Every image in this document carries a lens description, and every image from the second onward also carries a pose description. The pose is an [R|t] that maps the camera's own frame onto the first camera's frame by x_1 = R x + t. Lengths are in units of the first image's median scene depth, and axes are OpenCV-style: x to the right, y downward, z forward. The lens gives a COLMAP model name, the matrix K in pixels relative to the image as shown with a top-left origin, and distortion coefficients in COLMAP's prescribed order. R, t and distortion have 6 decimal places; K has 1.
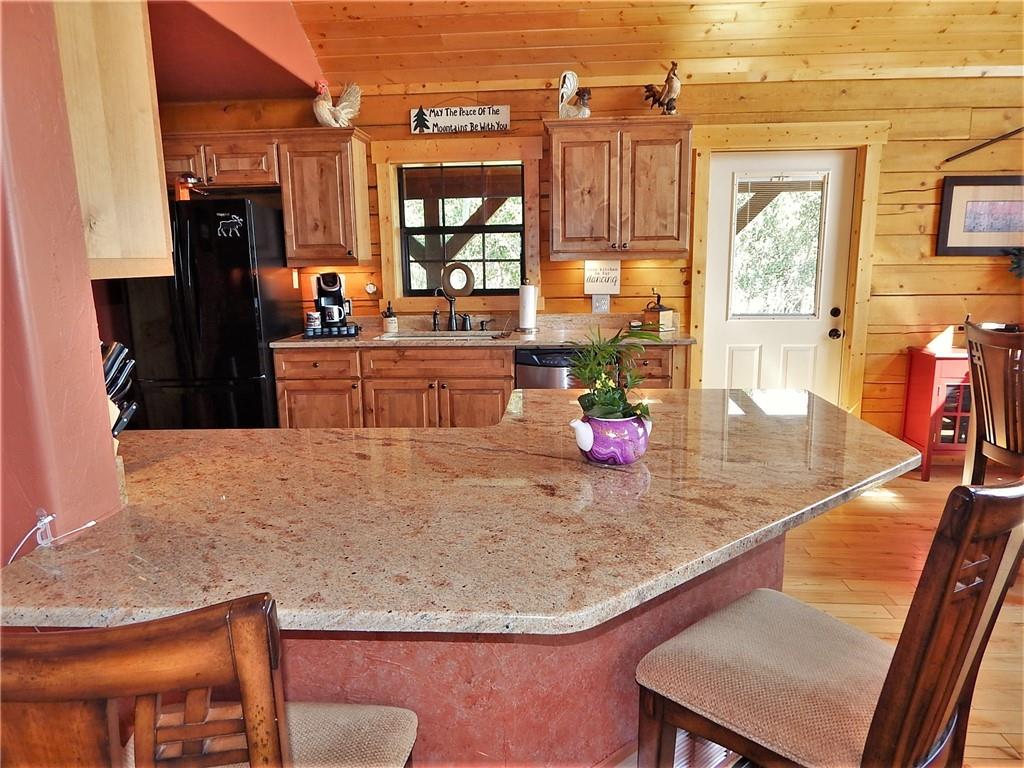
lens RADIAL K [[686.9, 0, 517.2], [0, 686.9, 383.1], [0, 0, 1]] dist [0.010494, -0.000988]
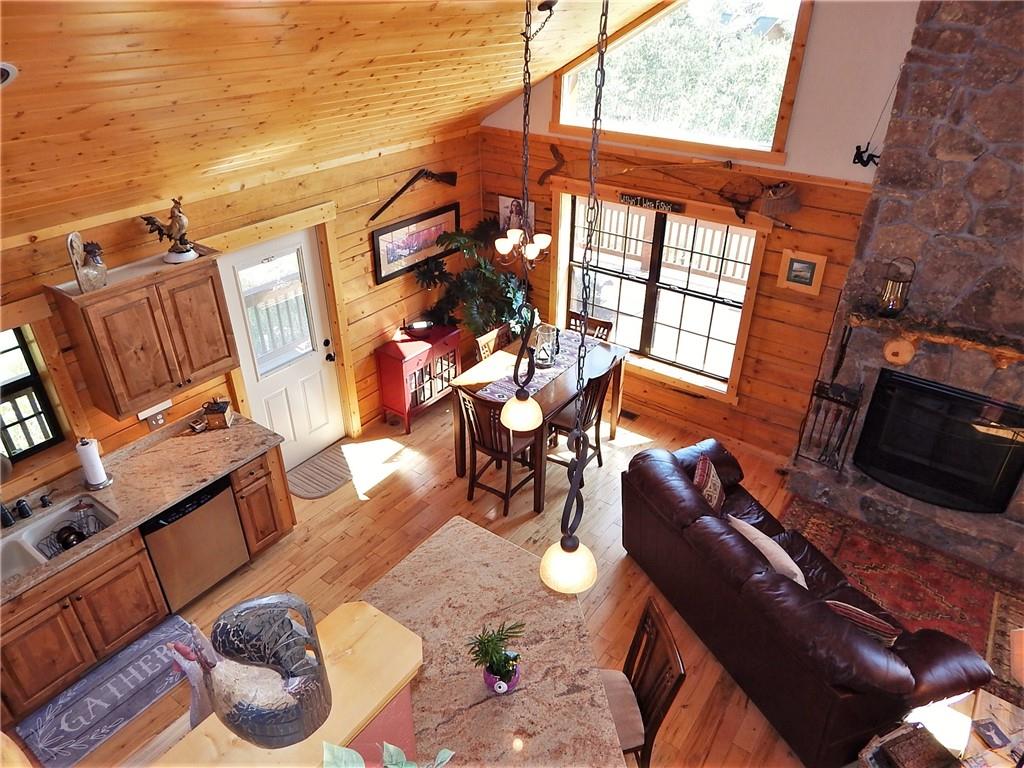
lens RADIAL K [[692.6, 0, 512.9], [0, 692.6, 377.7], [0, 0, 1]] dist [0.009621, -0.002950]
pose [[0.531607, -0.414078, 0.738873, -0.360749], [0.138782, 0.903145, 0.406287, -0.560654], [-0.835544, -0.113443, 0.537585, 0.007430]]
